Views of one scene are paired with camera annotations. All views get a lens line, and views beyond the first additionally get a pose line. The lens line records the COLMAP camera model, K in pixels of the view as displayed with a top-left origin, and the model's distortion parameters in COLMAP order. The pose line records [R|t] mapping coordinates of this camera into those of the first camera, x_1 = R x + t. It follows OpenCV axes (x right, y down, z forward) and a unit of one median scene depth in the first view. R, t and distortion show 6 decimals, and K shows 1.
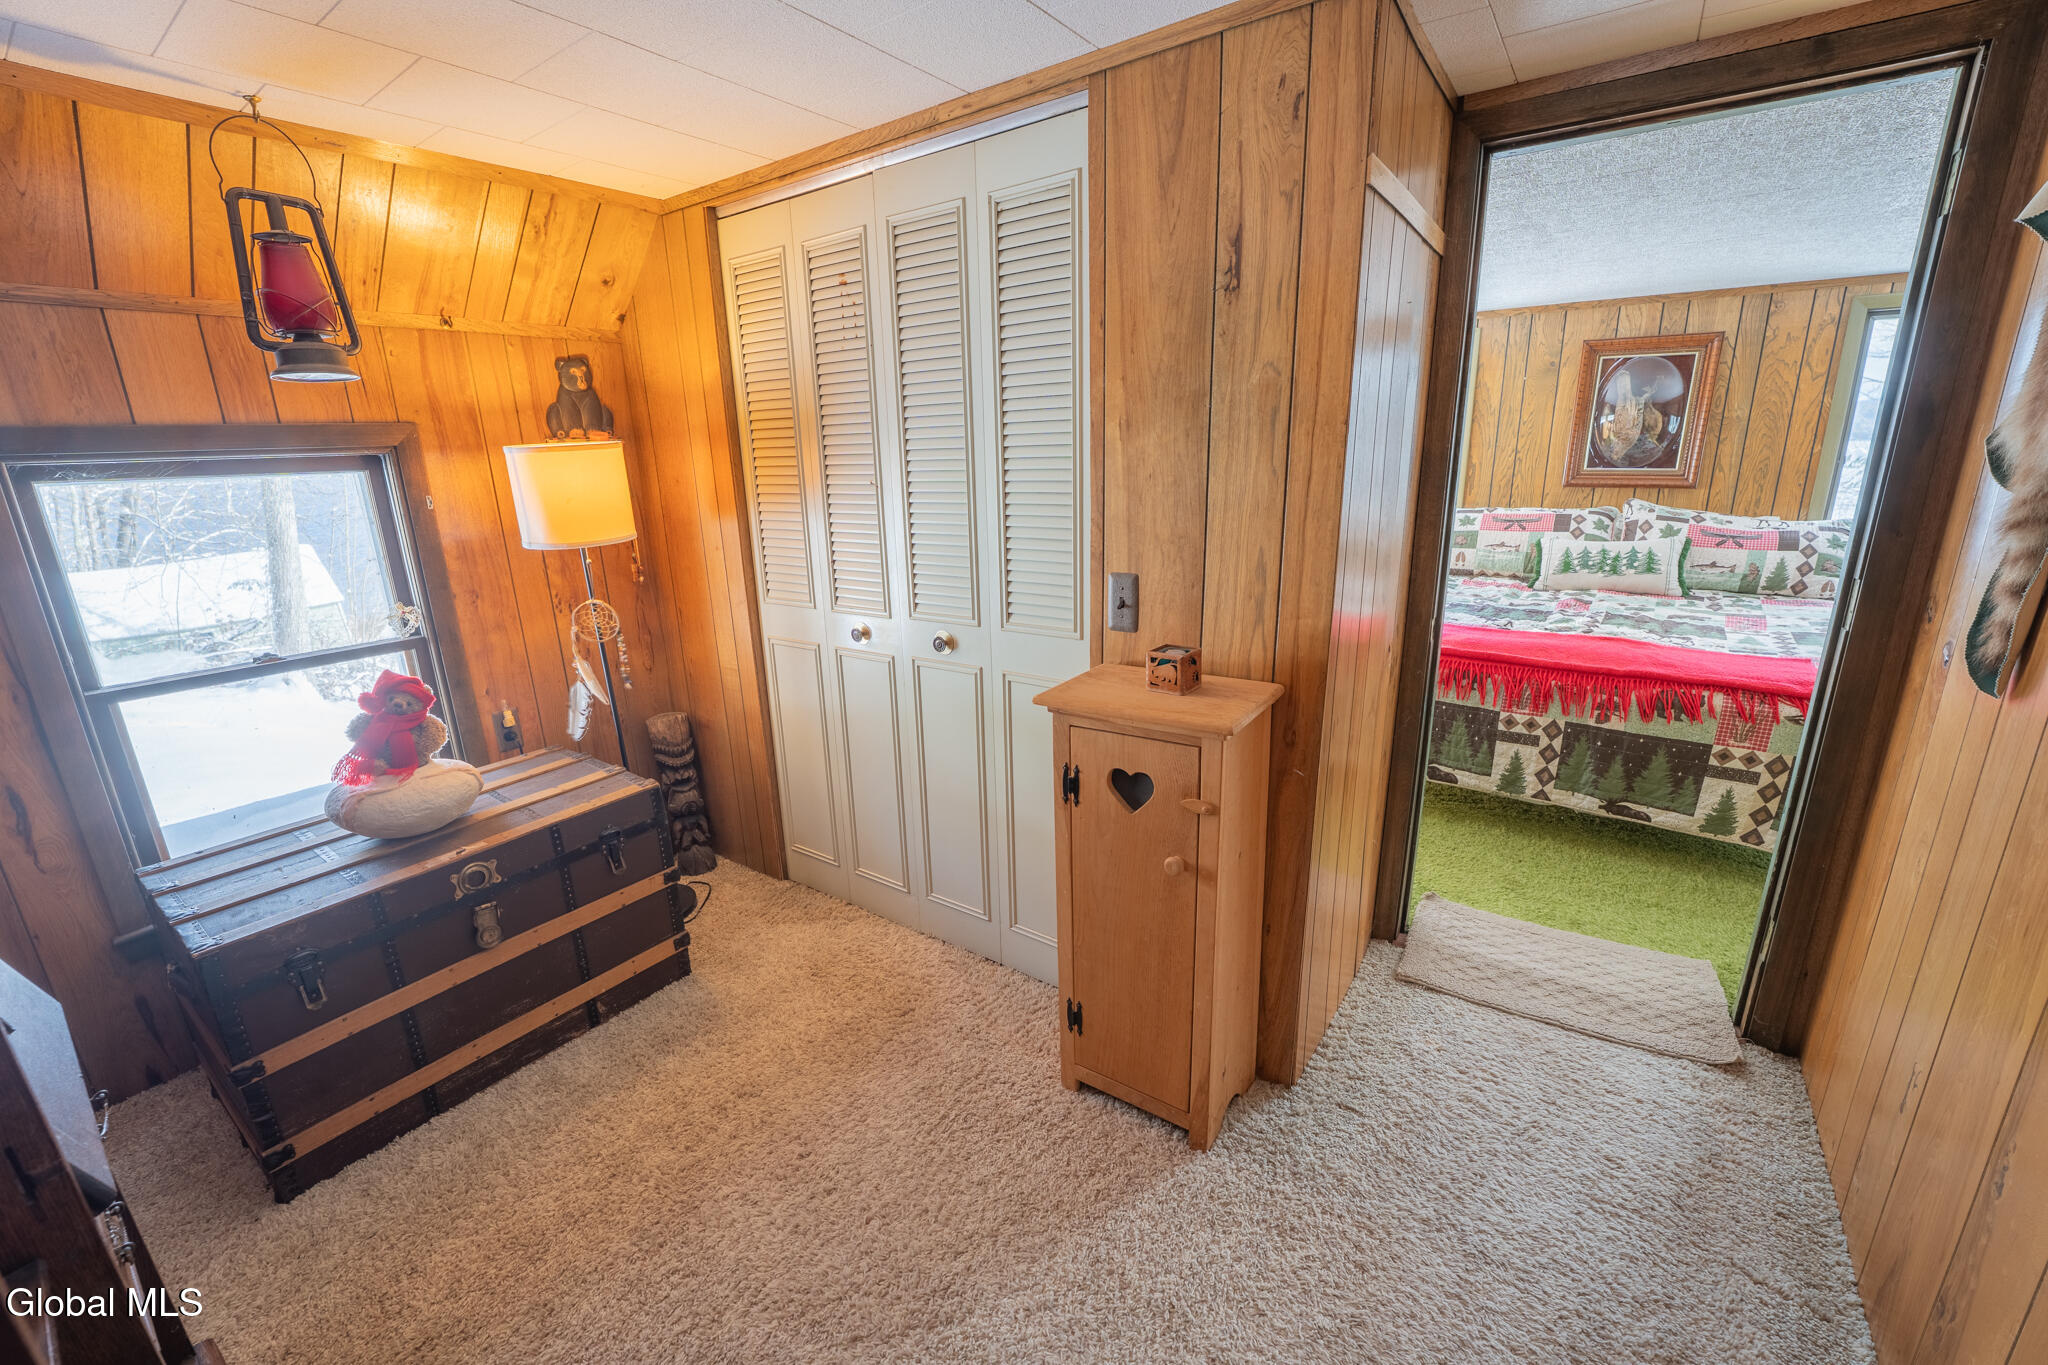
lens RADIAL K [[832.3, 0, 1022.3], [0, 832.3, 689.3], [0, 0, 1]] dist [-0.031615, 0.004641]
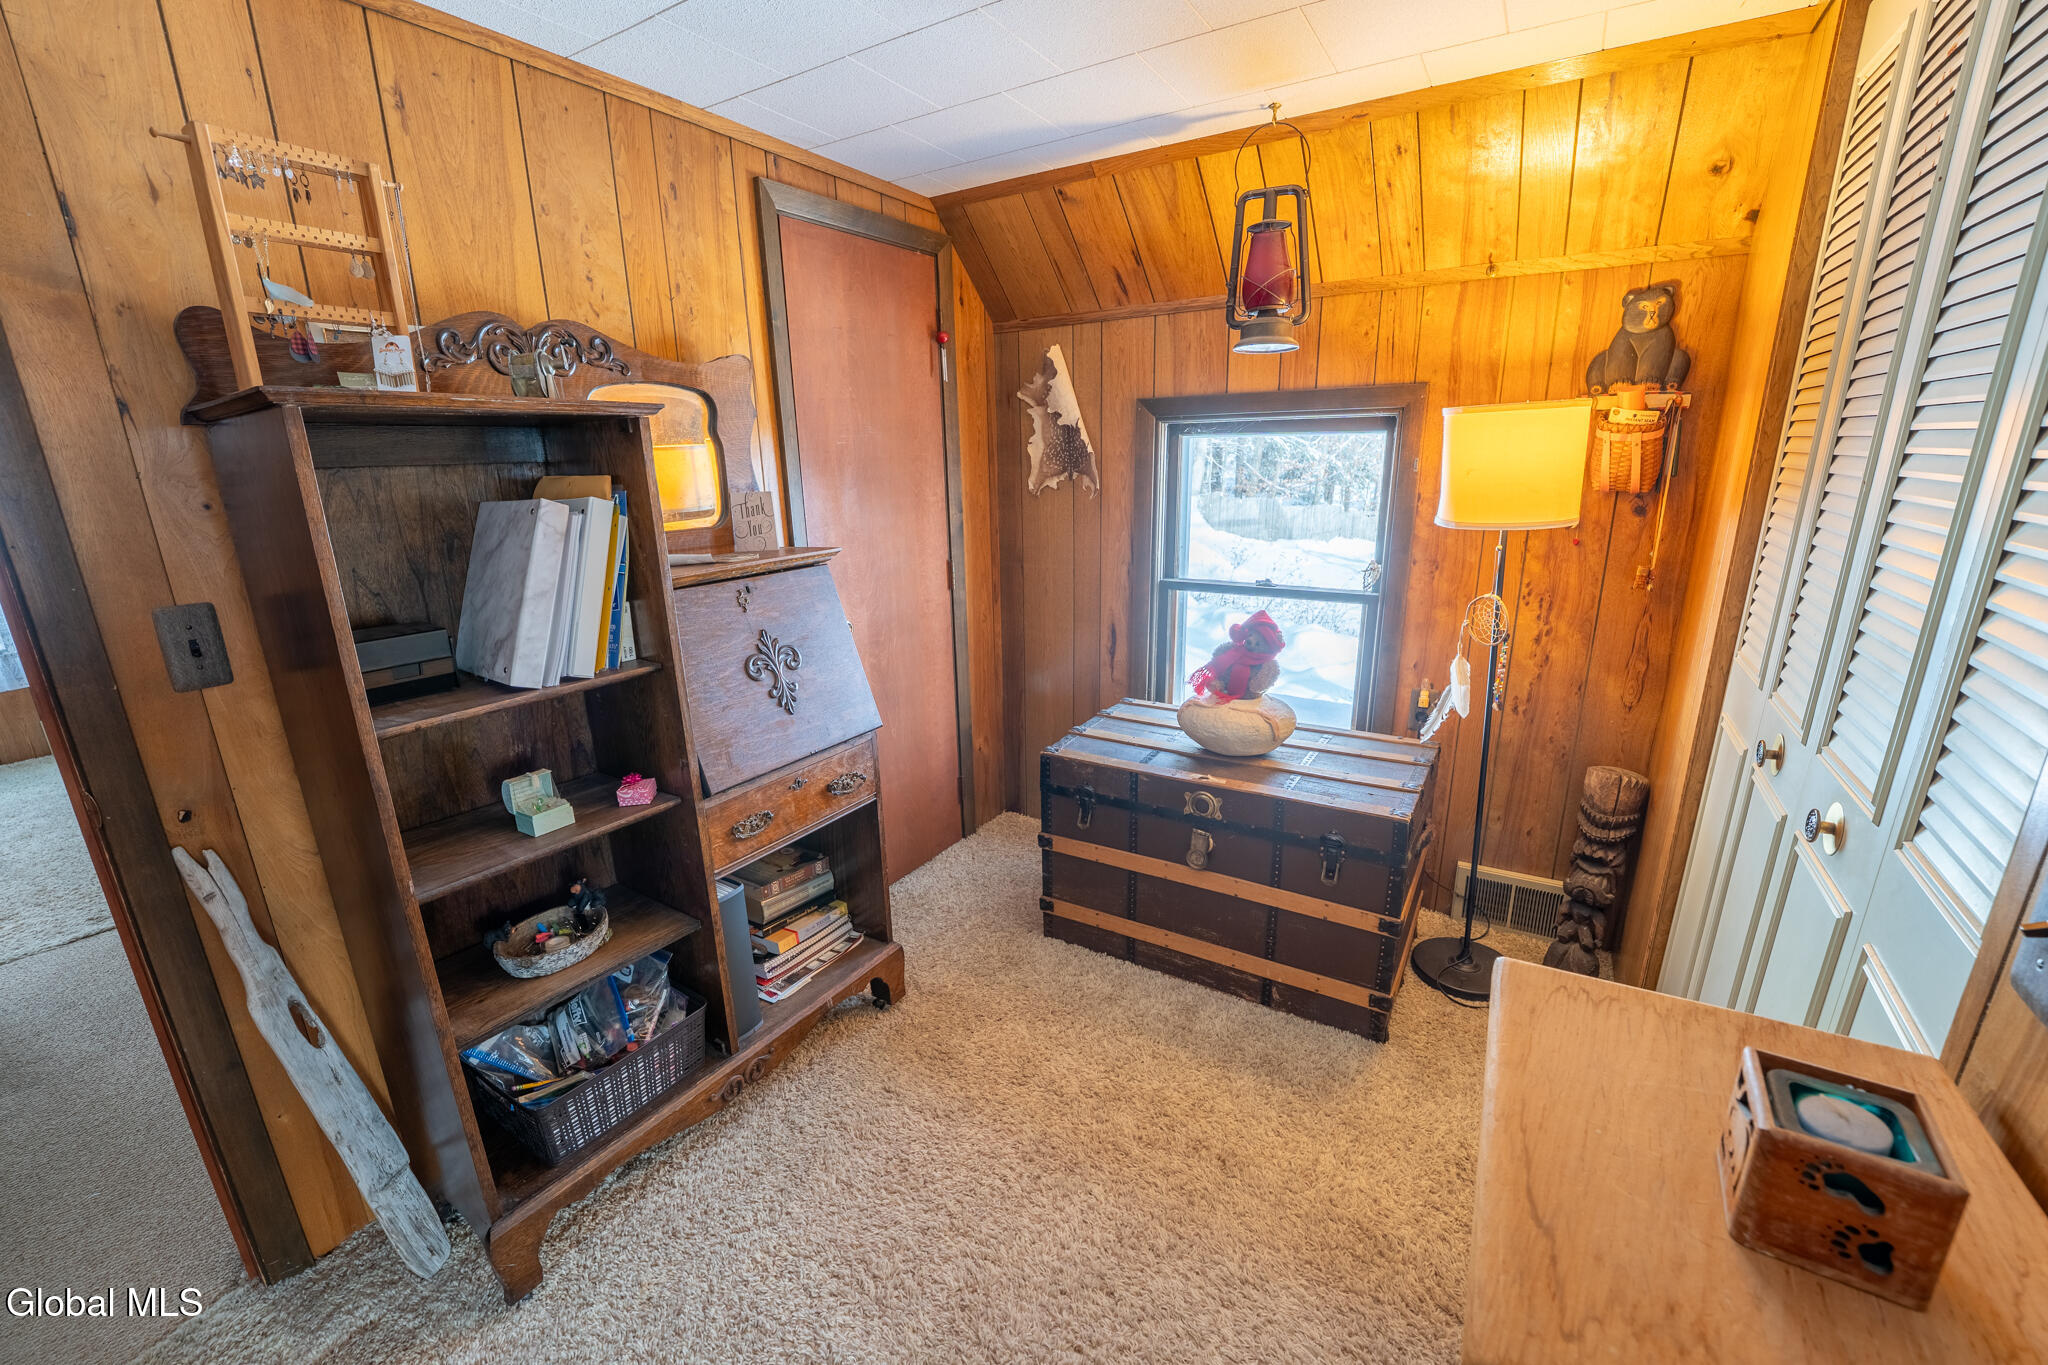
lens RADIAL K [[832.3, 0, 1022.3], [0, 832.3, 689.3], [0, 0, 1]] dist [-0.031615, 0.004641]
pose [[0.061770, 0.303754, -0.950746, 0.283505], [-0.257339, 0.925206, 0.278875, -0.138733], [0.964345, 0.227438, 0.135318, 0.489163]]
